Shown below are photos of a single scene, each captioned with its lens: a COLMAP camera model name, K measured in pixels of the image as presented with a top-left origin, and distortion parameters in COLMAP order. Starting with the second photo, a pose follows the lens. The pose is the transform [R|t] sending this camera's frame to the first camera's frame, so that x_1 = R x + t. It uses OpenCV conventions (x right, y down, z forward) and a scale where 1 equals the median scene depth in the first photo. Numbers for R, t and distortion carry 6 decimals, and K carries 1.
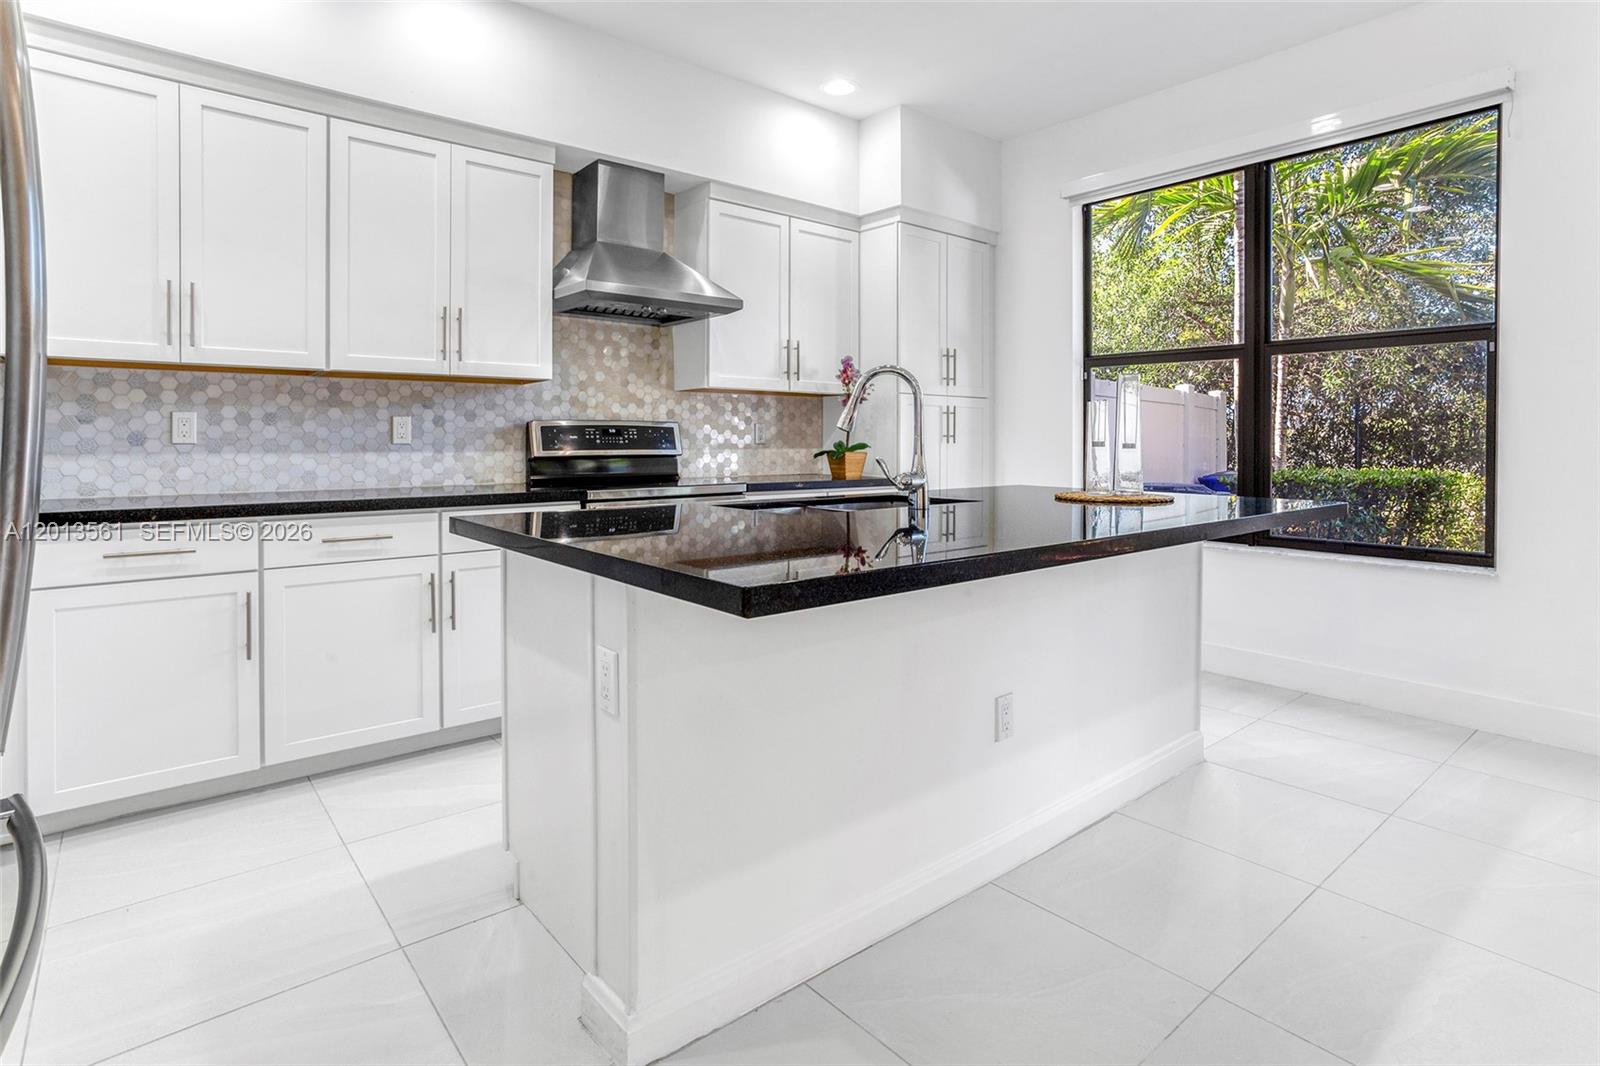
lens RADIAL K [[811.9, 0, 816.3], [0, 811.9, 452.3], [0, 0, 1]] dist [-0.036787, 0.022879]
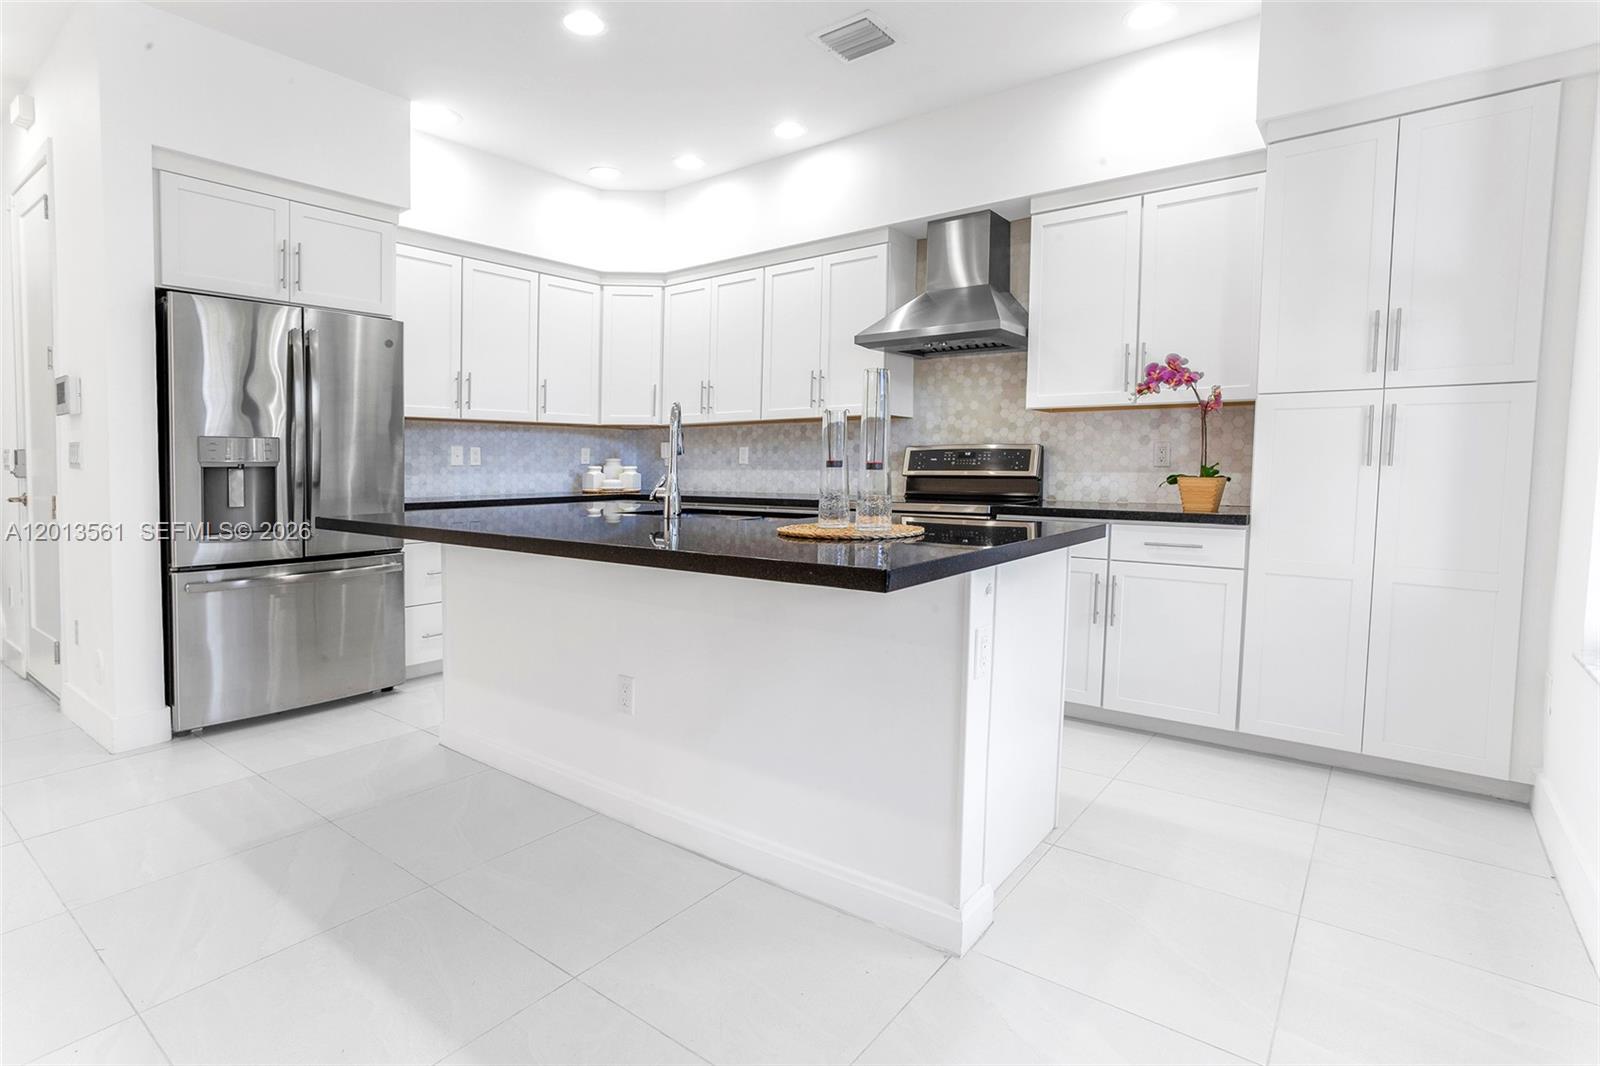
lens RADIAL K [[784.1, 0, 785.8], [0, 784.1, 507.2], [0, 0, 1]] dist [-0.031902, 0.001606]
pose [[0.198592, 0.059108, -0.978298, 0.766984], [-0.011564, 0.998252, 0.057966, -0.013048], [0.980014, -0.000198, 0.198929, 0.544634]]
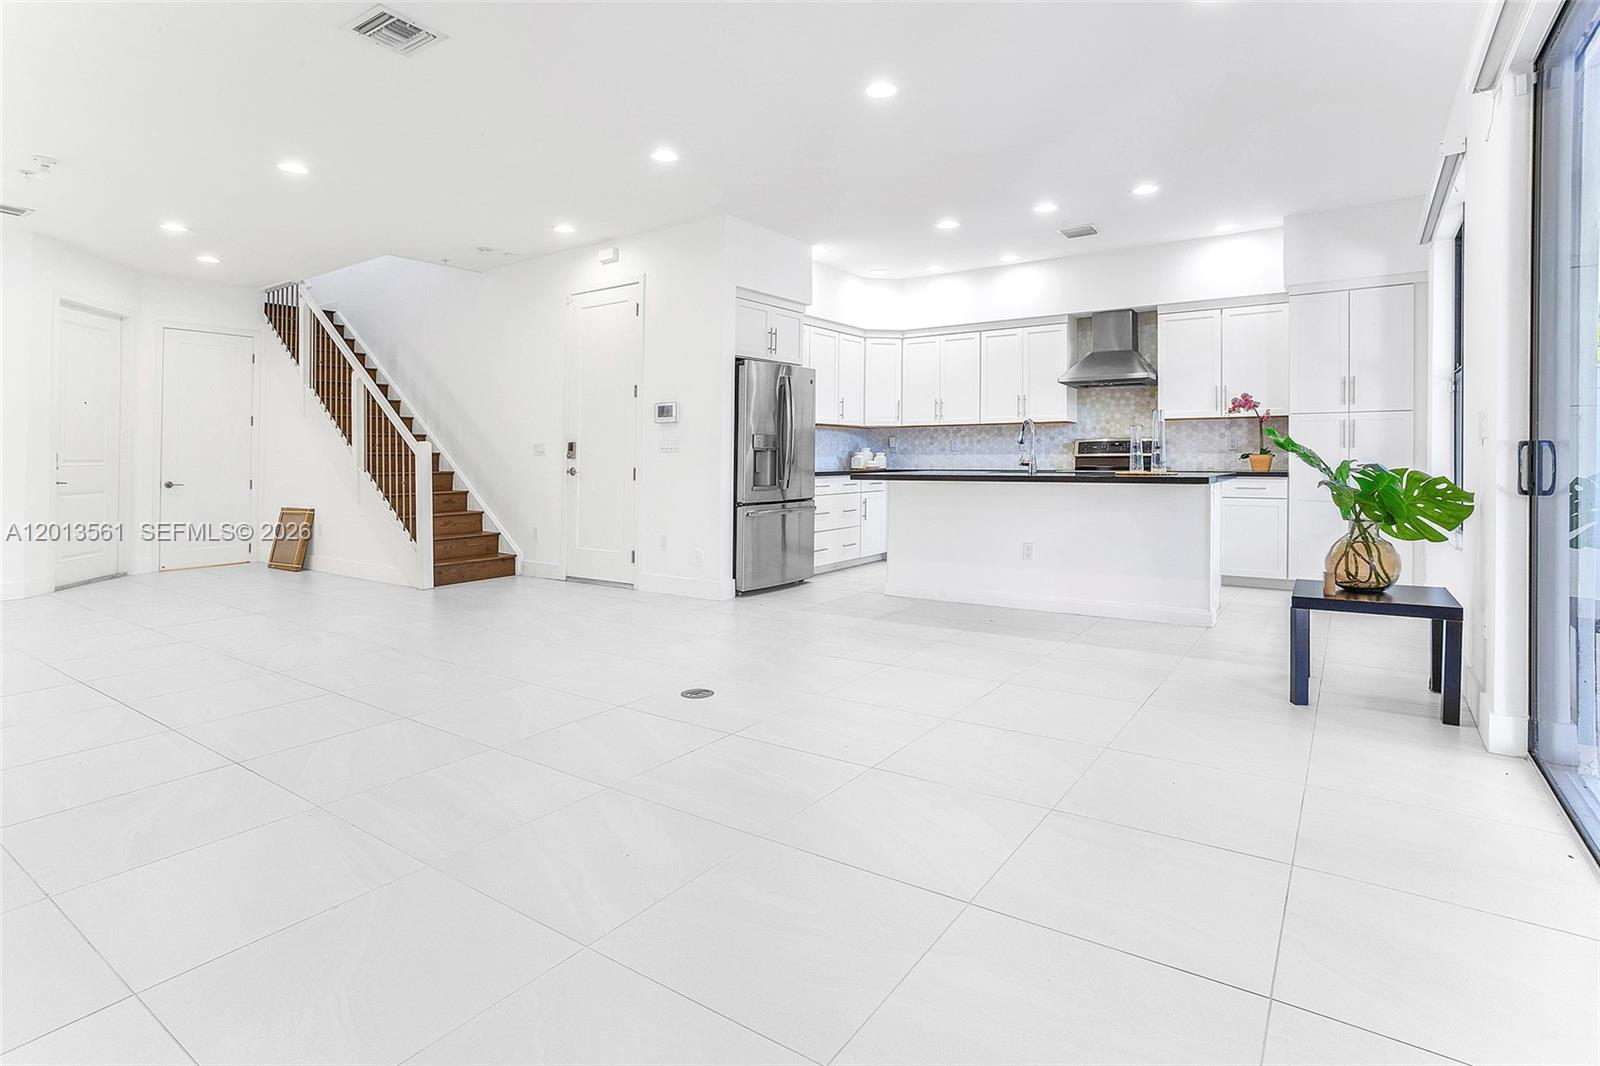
lens RADIAL K [[811.9, 0, 780.1], [0, 811.9, 447.6], [0, 0, 1]] dist [-0.036787, 0.022879]
pose [[0.249773, -0.008128, -0.968270, 1.442910], [-0.008612, 0.999907, -0.010615, 0.010553], [0.968266, 0.010990, 0.249679, -0.273240]]
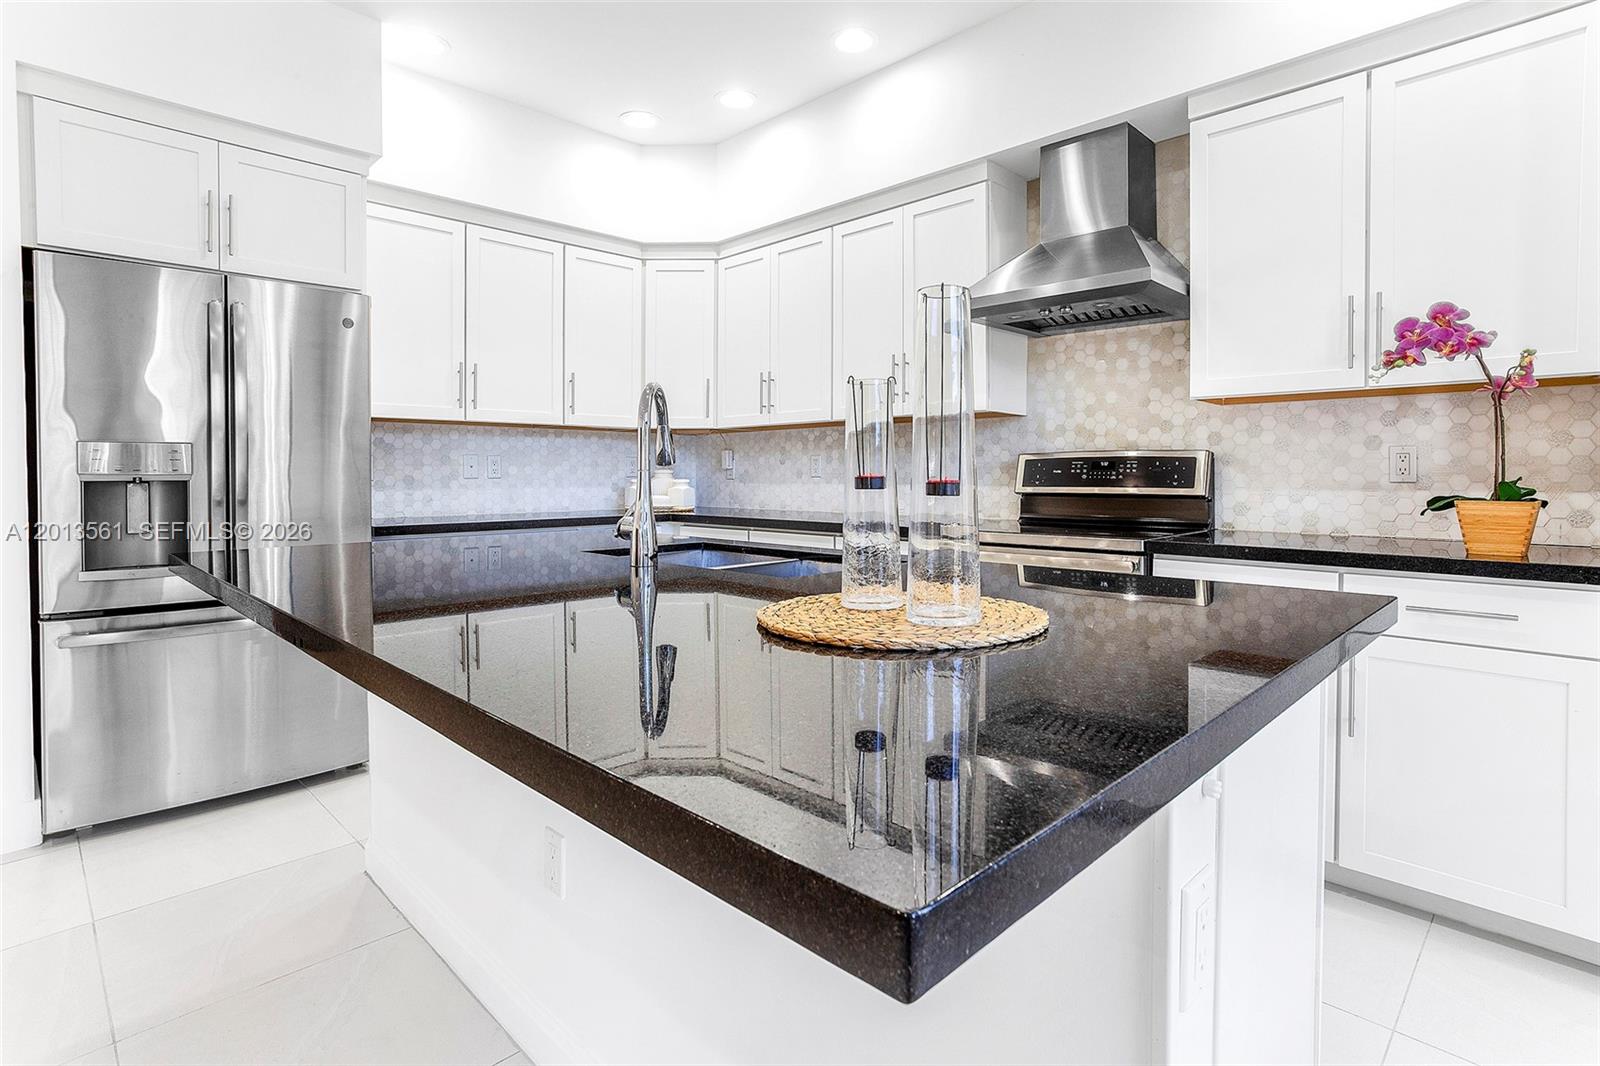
lens RADIAL K [[811.9, 0, 815.6], [0, 811.9, 462.4], [0, 0, 1]] dist [-0.036787, 0.022879]
pose [[0.099083, -0.009543, -0.995033, 0.529598], [-0.012879, 0.999858, -0.010872, -0.015386], [0.994996, 0.013892, 0.098946, 0.640009]]
